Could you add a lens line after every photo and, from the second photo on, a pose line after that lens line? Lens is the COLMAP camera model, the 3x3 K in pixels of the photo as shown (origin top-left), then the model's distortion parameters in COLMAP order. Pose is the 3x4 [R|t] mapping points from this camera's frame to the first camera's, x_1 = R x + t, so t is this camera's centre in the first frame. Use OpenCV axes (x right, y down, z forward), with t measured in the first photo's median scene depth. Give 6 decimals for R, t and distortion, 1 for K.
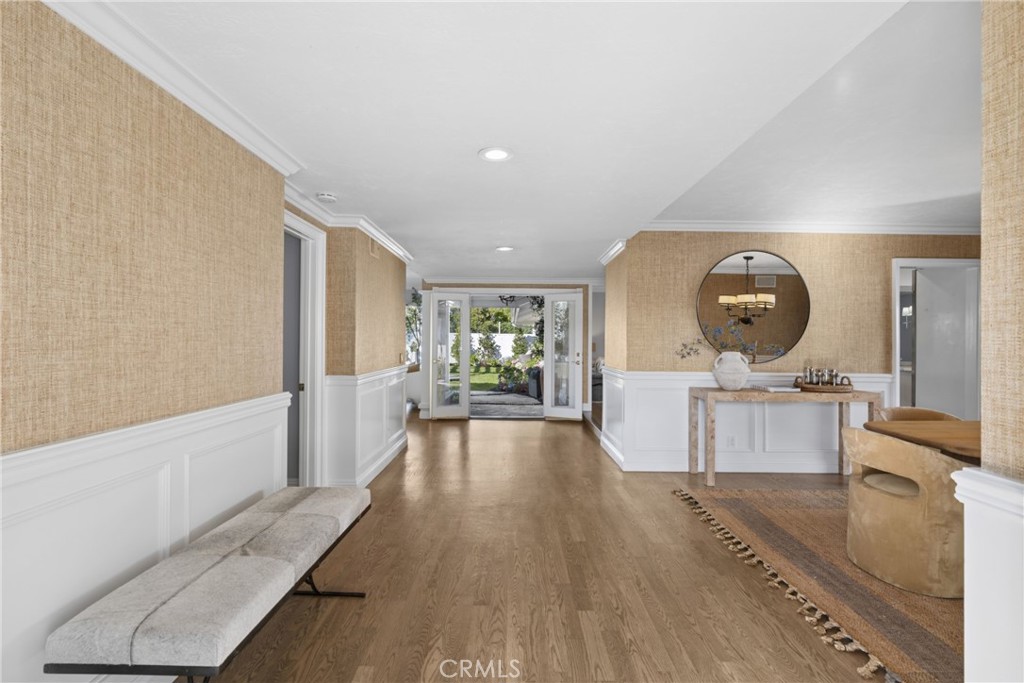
lens RADIAL K [[479.5, 0, 511.3], [0, 479.5, 341.4], [0, 0, 1]] dist [-0.000553, -0.000009]
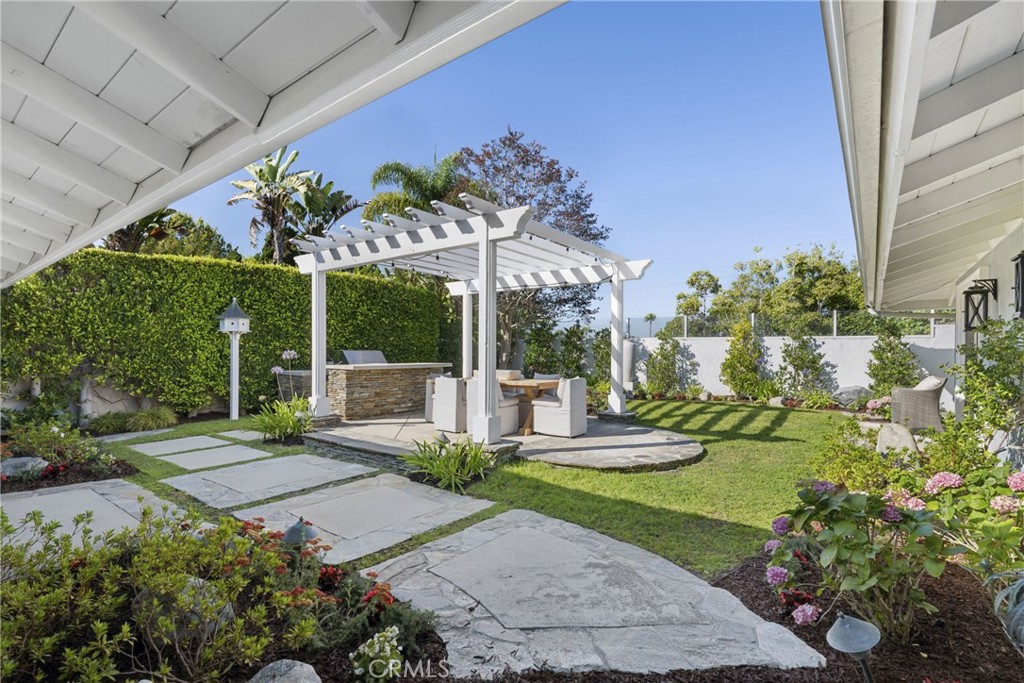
lens RADIAL K [[479.5, 0, 509.6], [0, 479.5, 345.9], [0, 0, 1]] dist [-0.000553, -0.000009]
pose [[0.797809, -0.008853, -0.602845, 0.003959], [0.001598, 0.999920, -0.012571, -0.001701], [0.602908, 0.009066, 0.797759, 0.446479]]
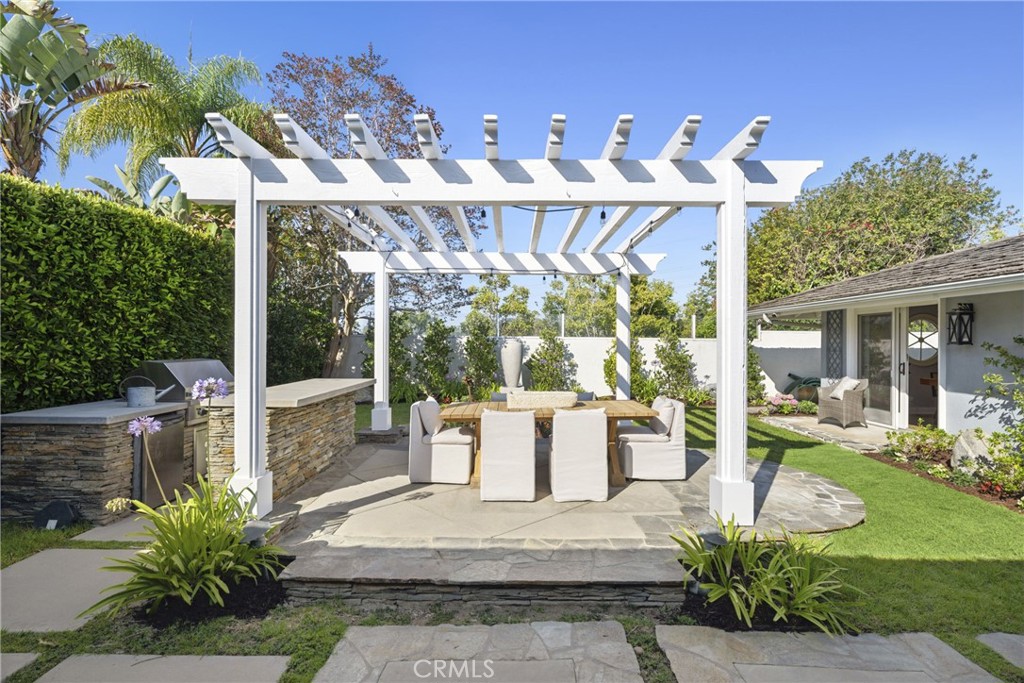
lens RADIAL K [[486.3, 0, 512.5], [0, 486.3, 341.8], [0, 0, 1]] dist [-0.002069, -0.000594]
pose [[1.000000, 0.000390, 0.000158, -0.220124], [-0.000390, 0.999996, 0.002650, -0.013526], [-0.000157, -0.002650, 0.999996, 0.477714]]
